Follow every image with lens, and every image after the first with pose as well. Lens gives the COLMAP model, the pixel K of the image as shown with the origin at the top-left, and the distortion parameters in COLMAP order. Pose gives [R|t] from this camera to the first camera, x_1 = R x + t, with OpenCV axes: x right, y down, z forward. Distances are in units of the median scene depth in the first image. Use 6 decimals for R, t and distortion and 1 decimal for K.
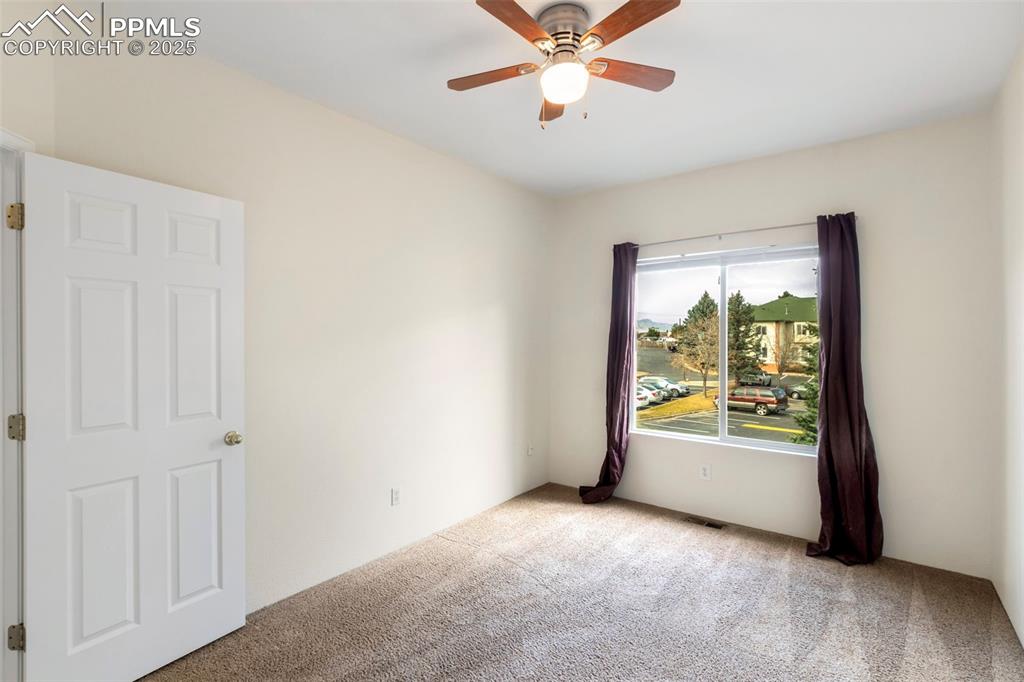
lens RADIAL K [[473.6, 0, 501.5], [0, 473.6, 338.5], [0, 0, 1]] dist [-0.001194, -0.001752]
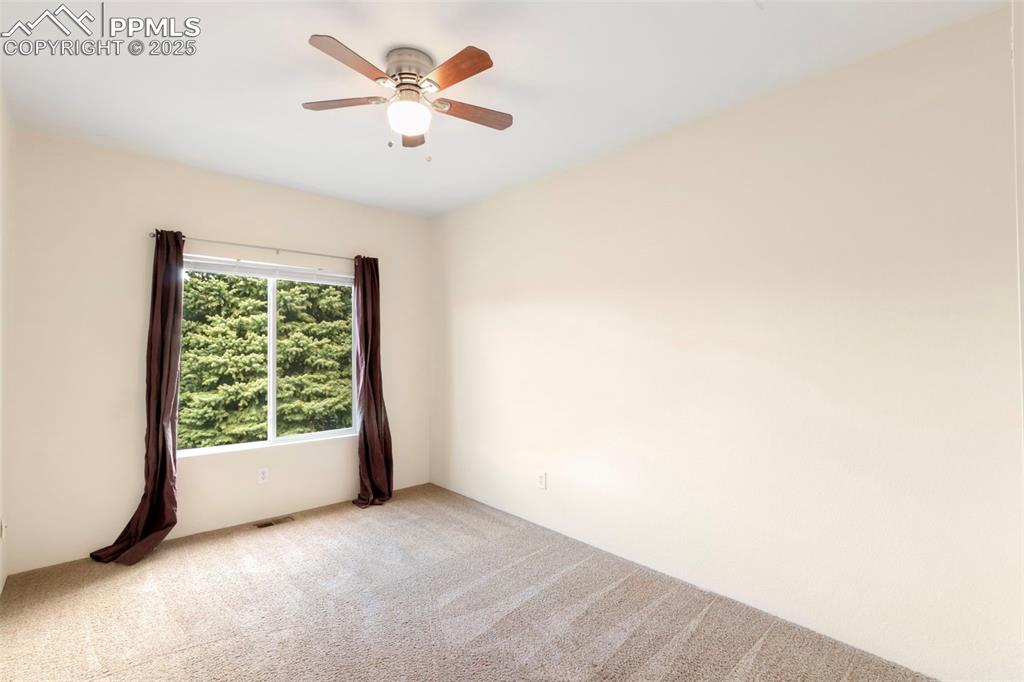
lens RADIAL K [[451.0, 0, 511.5], [0, 451.0, 348.3], [0, 0, 1]] dist [0.022561, -0.000054]
pose [[0.204951, -0.001909, 0.978770, -0.498111], [-0.004275, 0.999987, 0.002845, -0.000822], [-0.978763, -0.004768, 0.204940, 0.313379]]
